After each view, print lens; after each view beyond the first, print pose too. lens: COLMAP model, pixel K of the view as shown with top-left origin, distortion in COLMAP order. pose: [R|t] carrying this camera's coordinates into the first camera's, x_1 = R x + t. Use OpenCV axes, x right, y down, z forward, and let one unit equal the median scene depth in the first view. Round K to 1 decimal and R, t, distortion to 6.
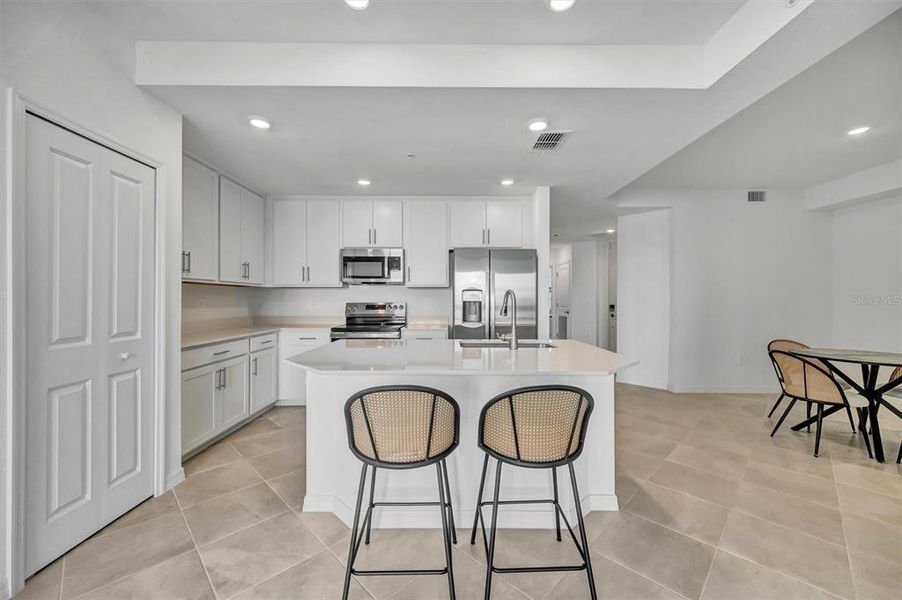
lens RADIAL K [[355.6, 0, 450.6], [0, 355.6, 296.9], [0, 0, 1]] dist [0.005650, -0.000717]
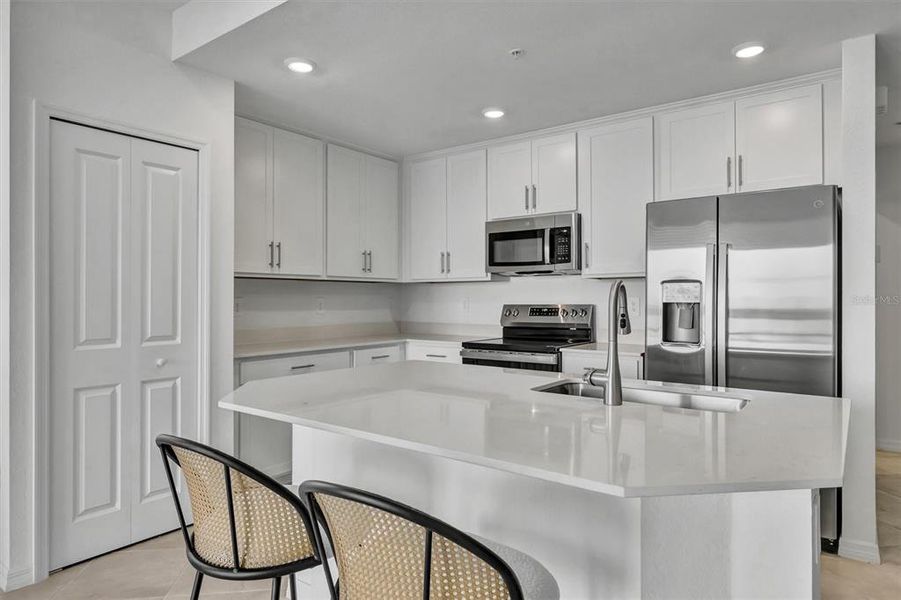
lens RADIAL K [[550.4, 0, 450.5], [0, 550.4, 296.5], [0, 0, 1]] dist [-0.003358, 0.004448]
pose [[0.795665, -0.004028, -0.605723, 0.304248], [0.005559, 0.999984, 0.000652, 0.000849], [0.605711, -0.003886, 0.795675, 0.191556]]
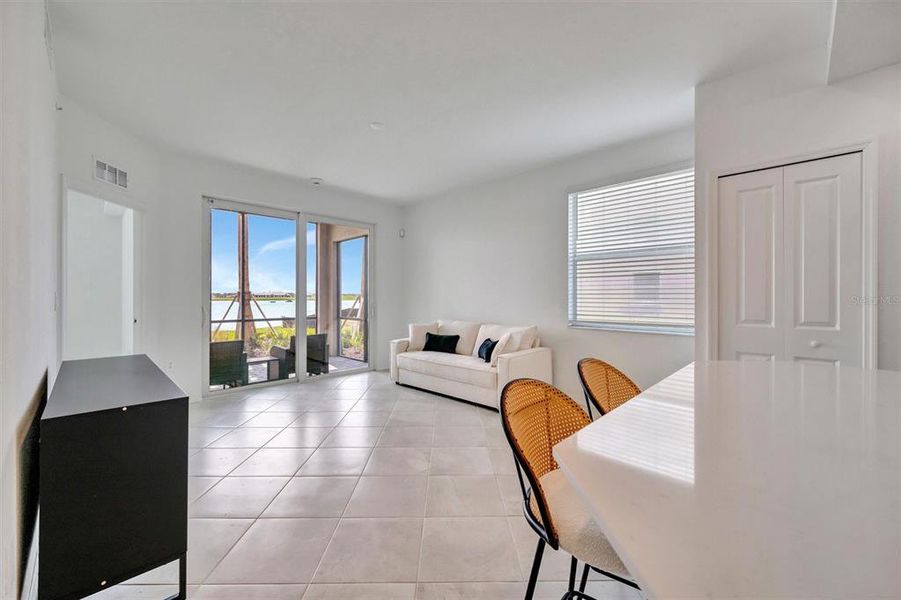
lens RADIAL K [[370.7, 0, 446.9], [0, 370.7, 295.9], [0, 0, 1]] dist [-0.002920, 0.001600]
pose [[-0.711446, -0.001845, -0.702738, 0.392197], [0.004234, 0.999967, -0.006912, 0.012787], [0.702728, -0.007893, -0.711415, 0.585528]]
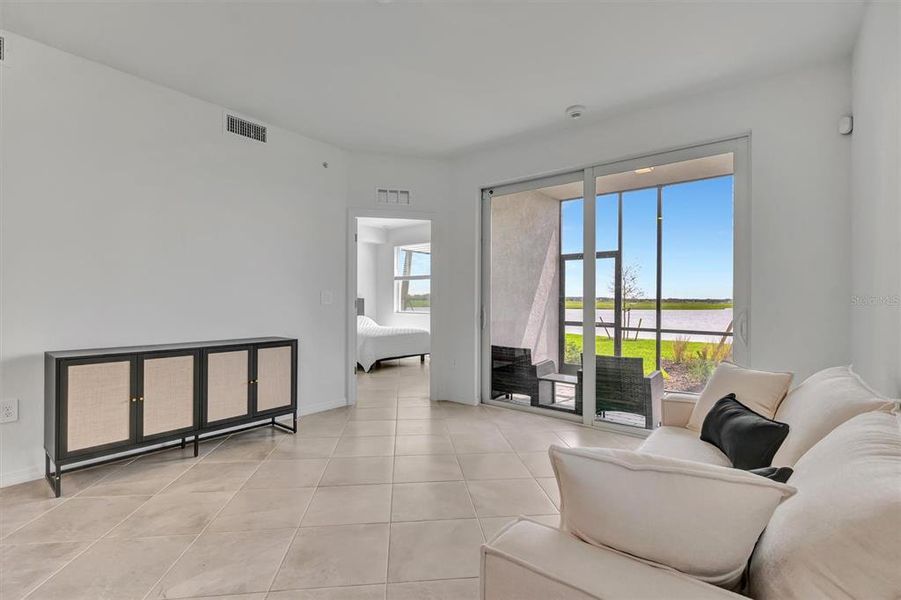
lens RADIAL K [[413.0, 0, 446.5], [0, 413.0, 297.8], [0, 0, 1]] dist [0.004074, 0.000070]
pose [[-0.776797, -0.002981, 0.629744, -0.600428], [-0.013493, 0.999838, -0.011910, 0.027735], [-0.629607, -0.017749, -0.776711, 0.203507]]
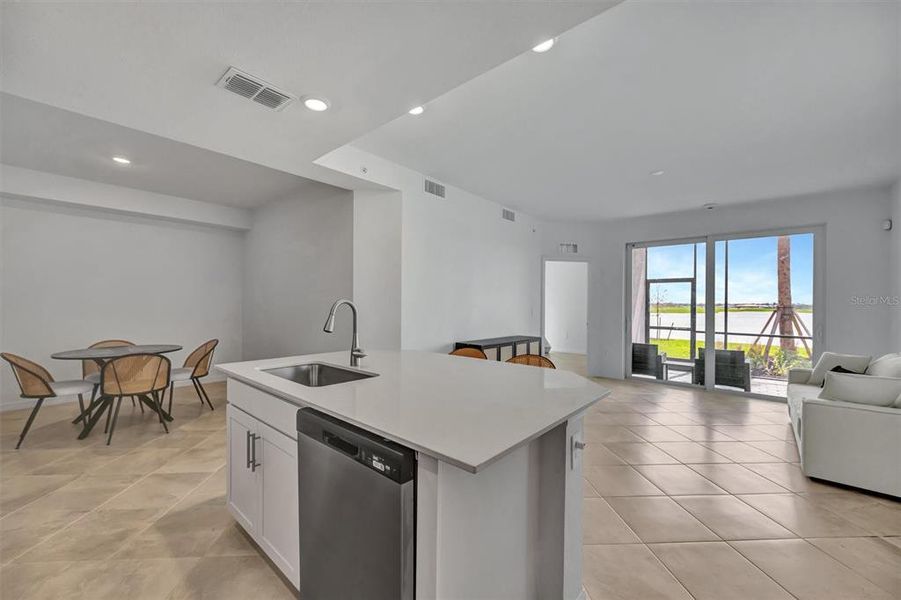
lens RADIAL K [[355.2, 0, 448.8], [0, 355.2, 303.3], [0, 0, 1]] dist [0.005650, -0.000717]
pose [[-0.745297, -0.011040, 0.666641, -0.399080], [-0.018729, 0.999815, -0.004381, -0.008028], [-0.666469, -0.015750, -0.745366, 1.015435]]
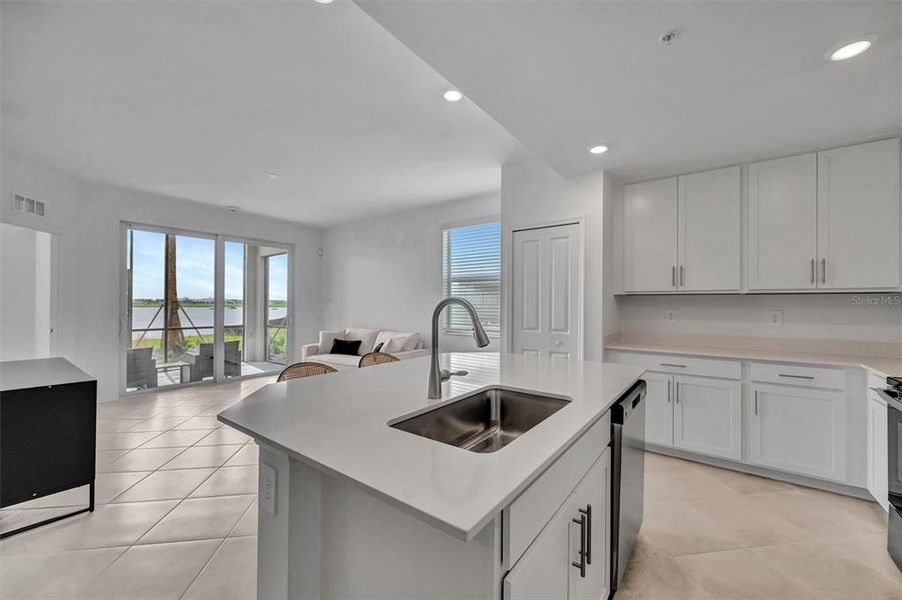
lens RADIAL K [[355.6, 0, 452.3], [0, 355.6, 303.5], [0, 0, 1]] dist [0.005650, -0.000717]
pose [[-0.597803, -0.006347, -0.801618, 0.433921], [-0.000800, 0.999973, -0.007321, -0.005867], [0.801643, -0.003735, -0.597792, 0.928695]]
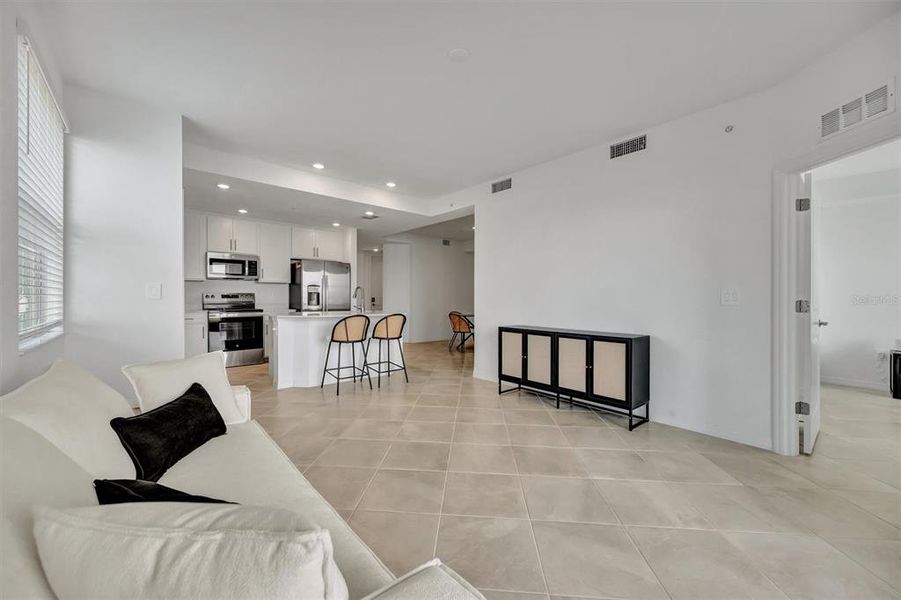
lens RADIAL K [[355.2, 0, 448.5], [0, 355.2, 294.9], [0, 0, 1]] dist [0.005650, -0.000717]
pose [[0.760345, 0.008946, 0.649458, -0.590381], [-0.009589, 0.999951, -0.002548, 0.023469], [-0.649449, -0.004291, 0.760393, -0.728783]]
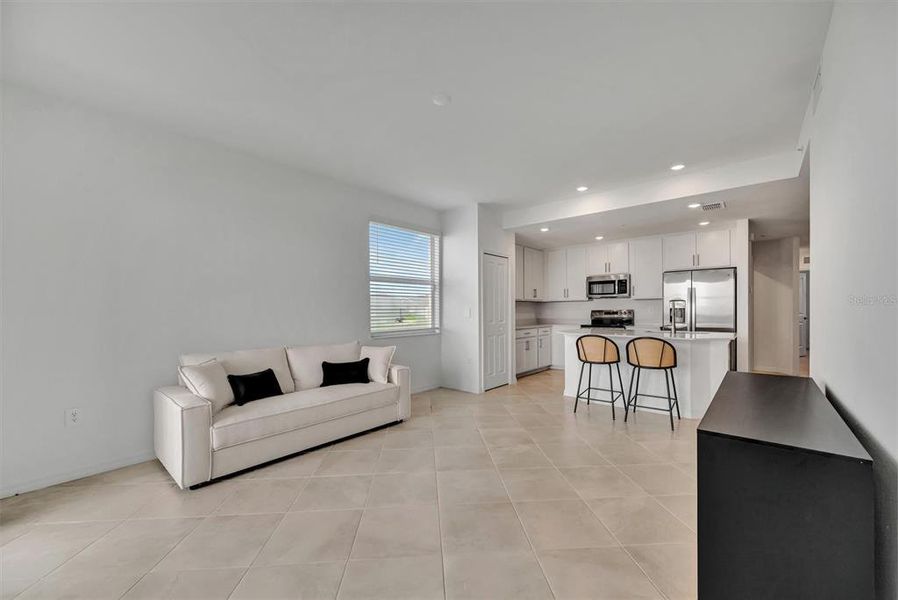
lens RADIAL K [[354.0, 0, 449.1], [0, 354.0, 311.9], [0, 0, 1]] dist [0.005650, -0.000717]
pose [[0.753864, -0.004774, -0.657014, 0.340699], [0.013990, 0.999864, 0.008787, 0.001428], [0.656882, -0.015816, 0.753828, -0.775043]]
